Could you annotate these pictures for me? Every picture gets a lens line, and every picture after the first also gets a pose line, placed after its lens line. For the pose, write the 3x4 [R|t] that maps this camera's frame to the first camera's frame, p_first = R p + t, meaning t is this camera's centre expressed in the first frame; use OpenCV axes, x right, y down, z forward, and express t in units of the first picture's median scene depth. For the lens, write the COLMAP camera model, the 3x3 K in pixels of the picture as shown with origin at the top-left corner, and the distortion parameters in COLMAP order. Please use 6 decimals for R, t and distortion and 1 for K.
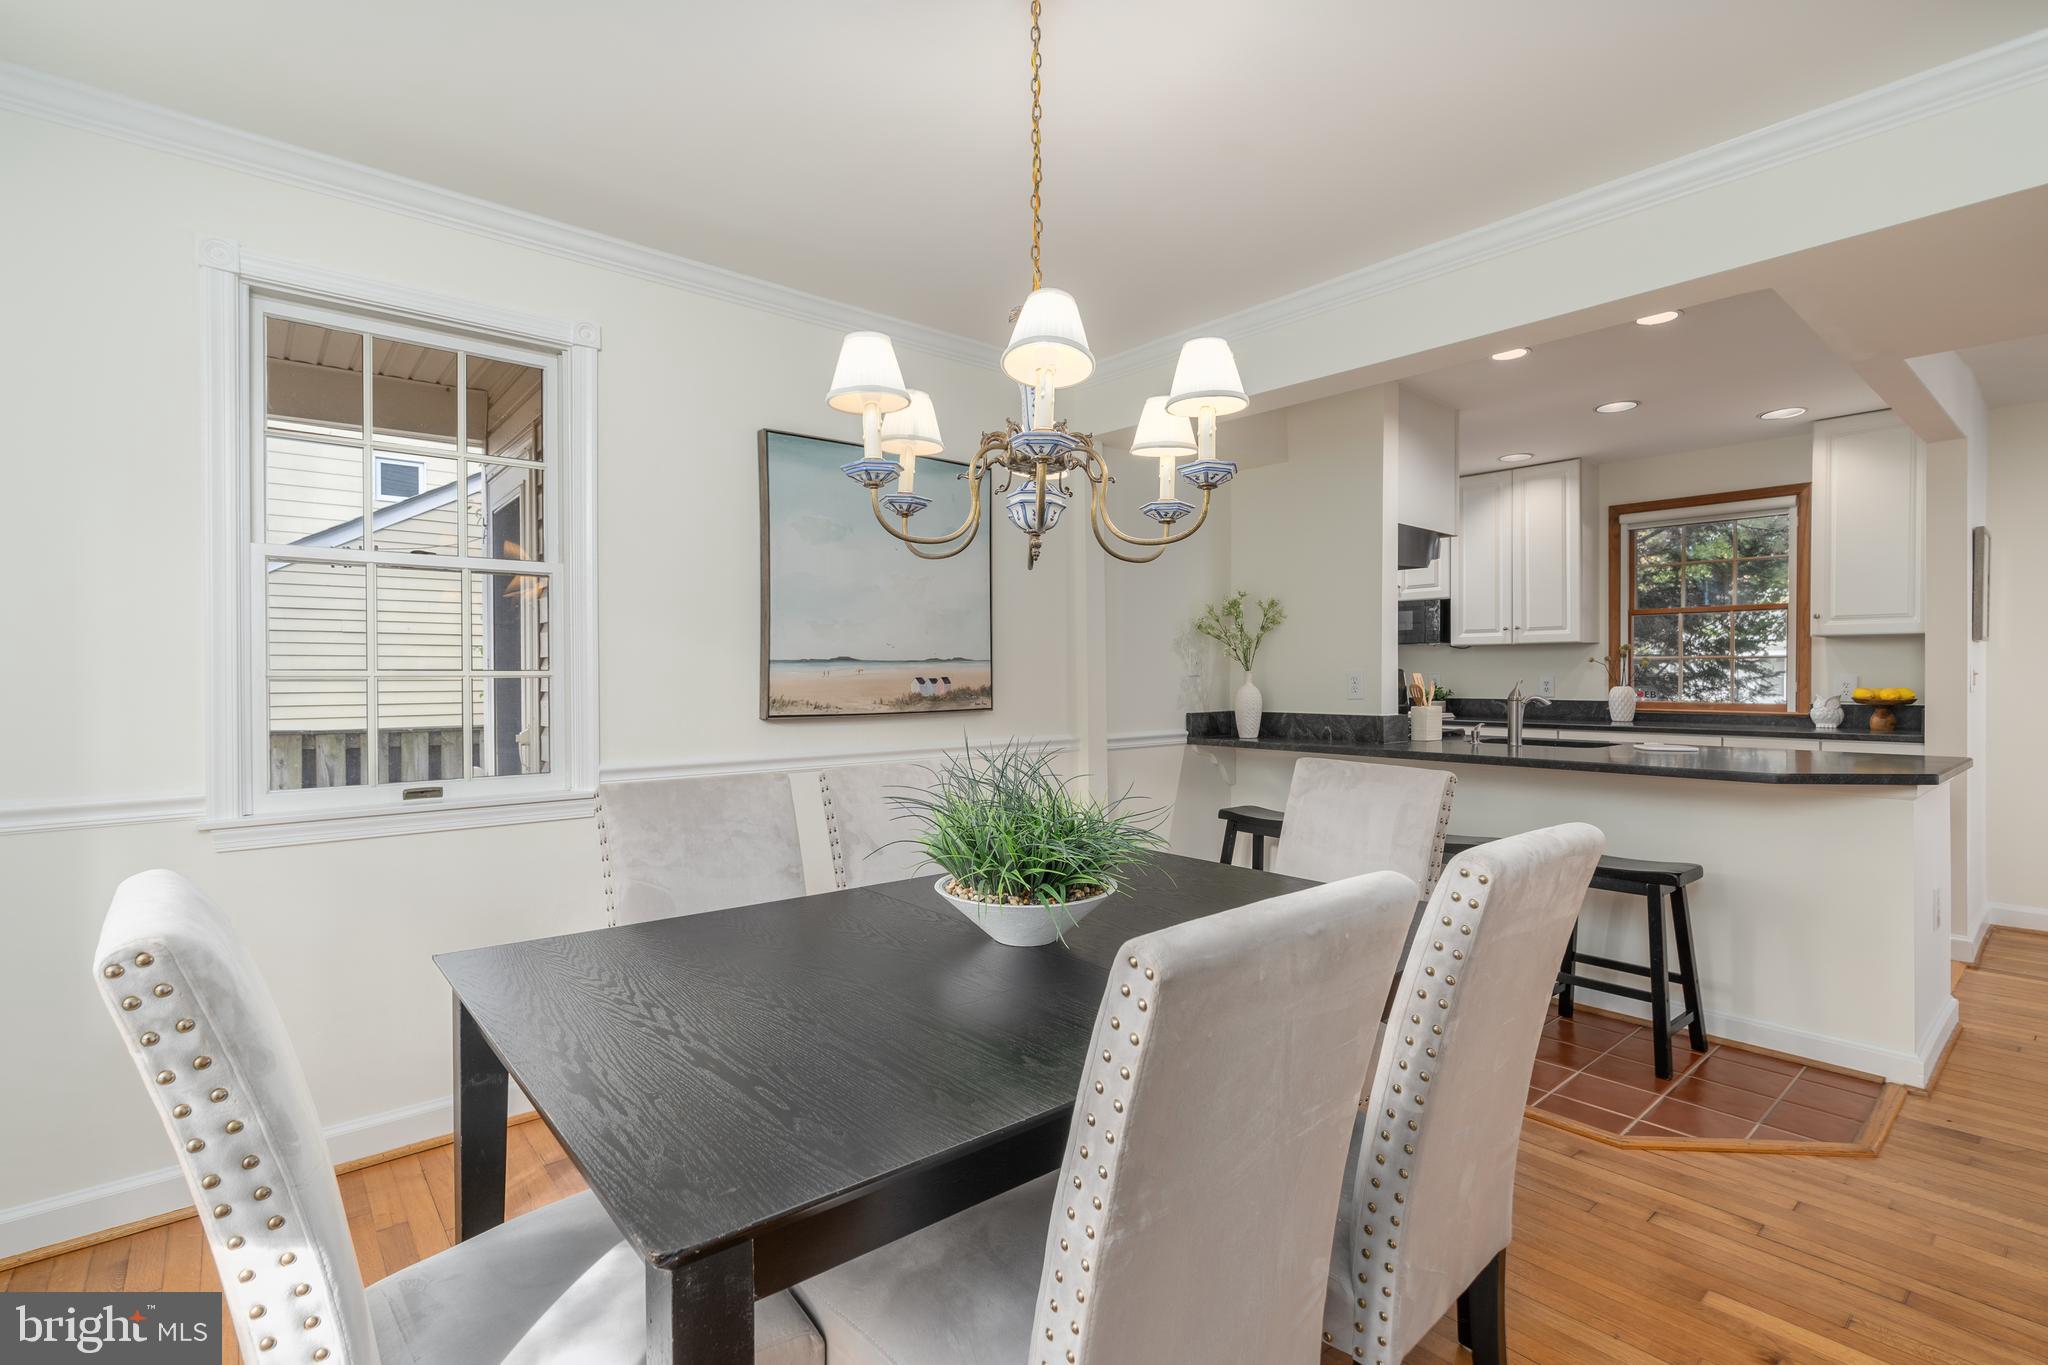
lens RADIAL K [[981.7, 0, 1042.0], [0, 981.7, 686.8], [0, 0, 1]] dist [-0.009530, 0.001389]
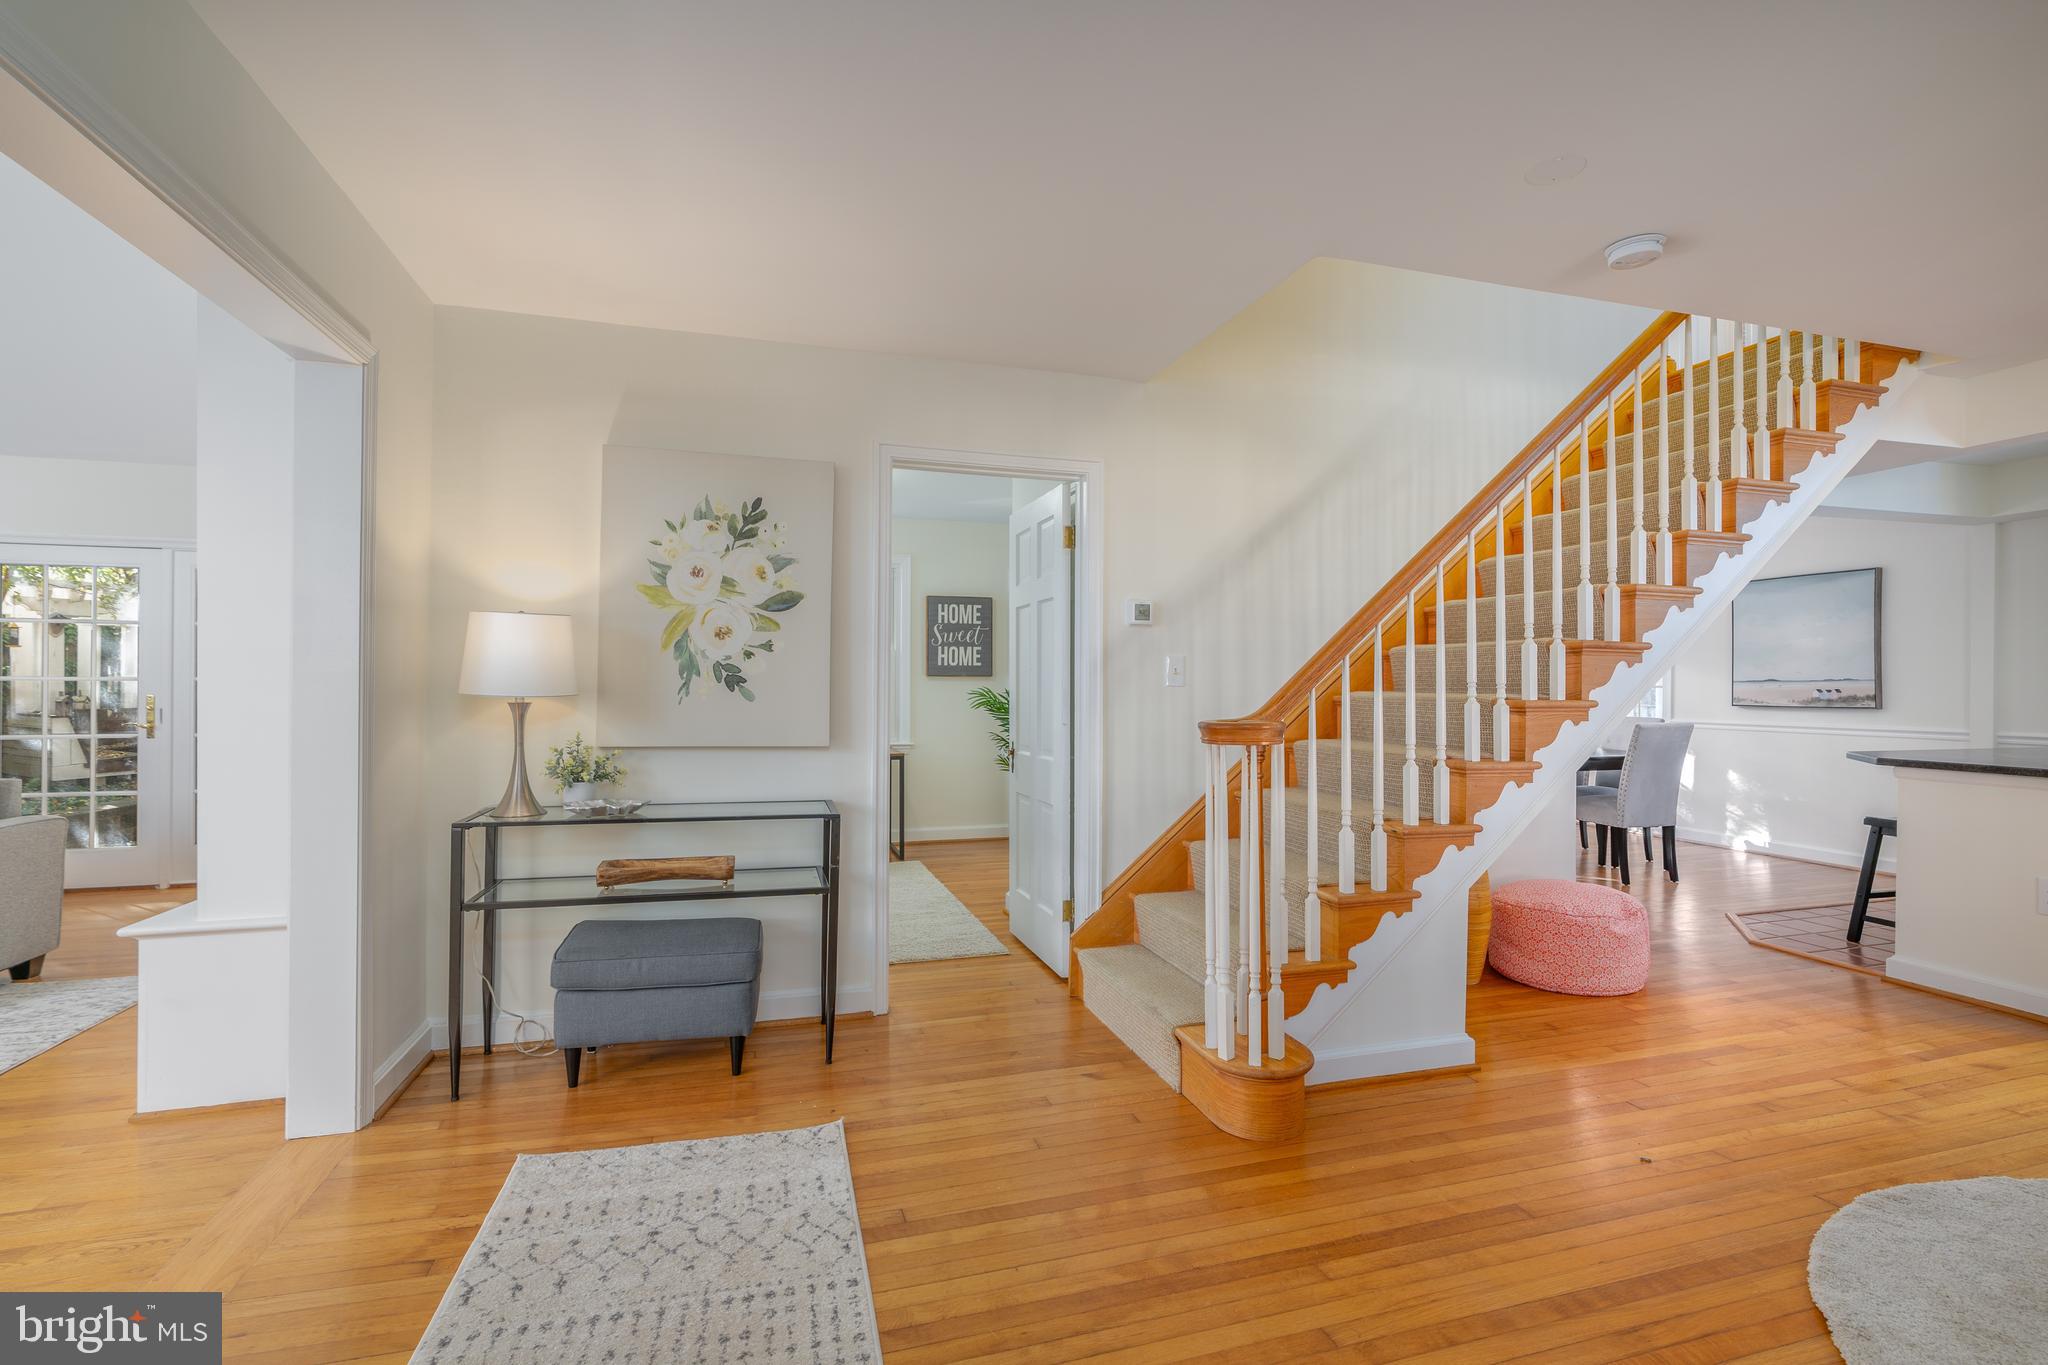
lens RADIAL K [[932.5, 0, 1039.3], [0, 932.5, 679.6], [0, 0, 1]] dist [-0.000009, 0.000526]
pose [[-0.414692, -0.002987, -0.909957, 1.699676], [-0.011559, 0.999931, 0.001986, -0.011239], [0.909889, 0.011342, -0.414698, 0.288340]]
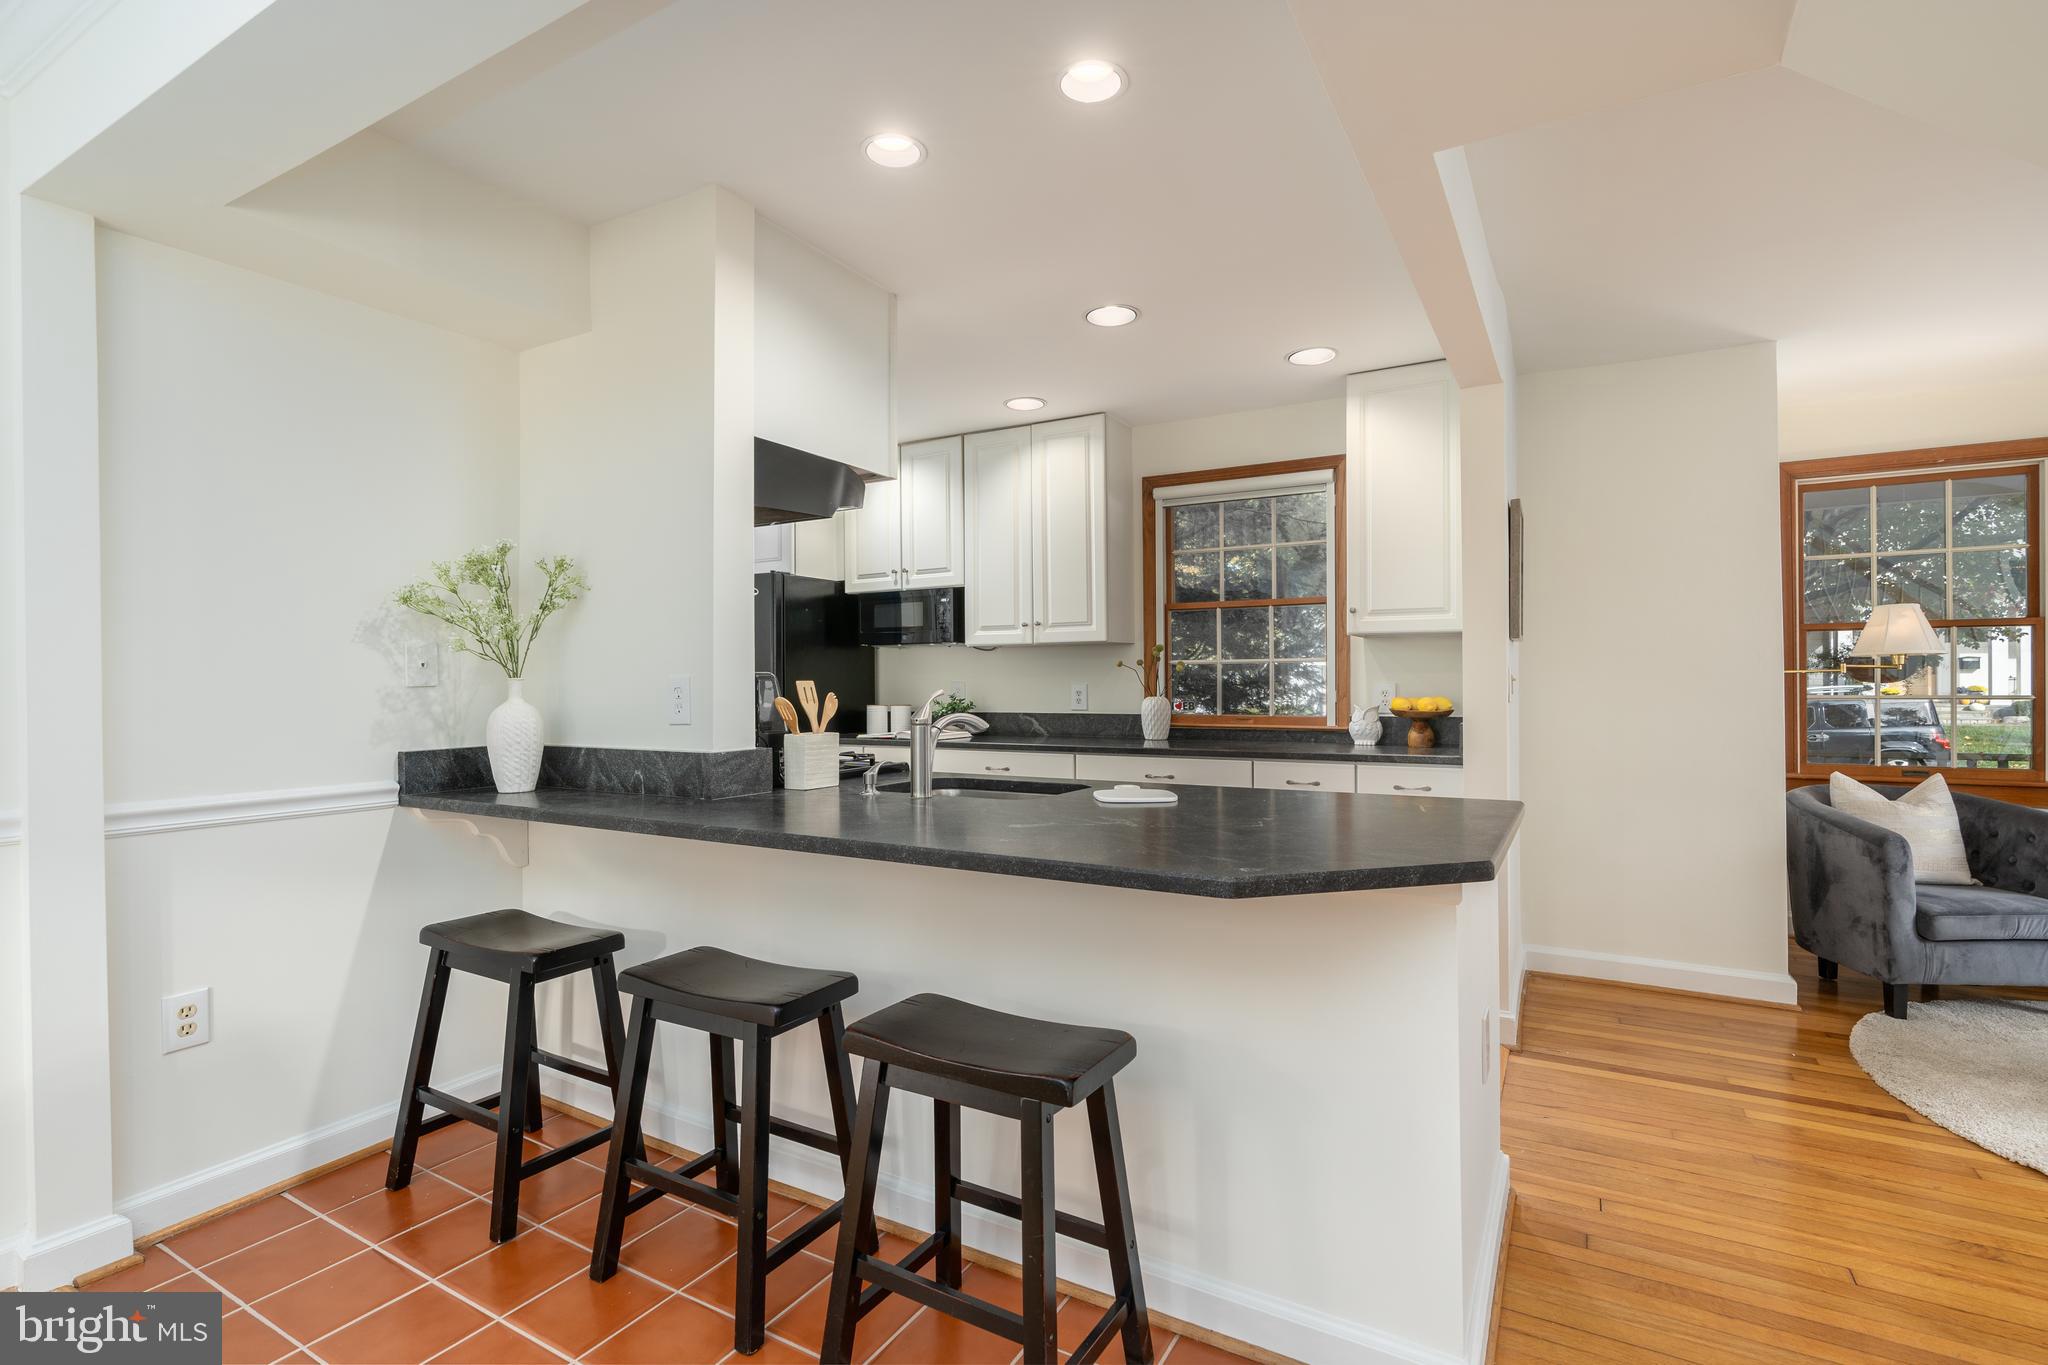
lens RADIAL K [[935.0, 0, 1027.9], [0, 935.0, 682.6], [0, 0, 1]] dist [-0.011233, 0.000834]
pose [[0.953975, -0.003358, 0.299868, 0.335415], [0.007528, 0.999890, -0.012750, -0.003767], [-0.299792, 0.014421, 0.953896, 0.376187]]
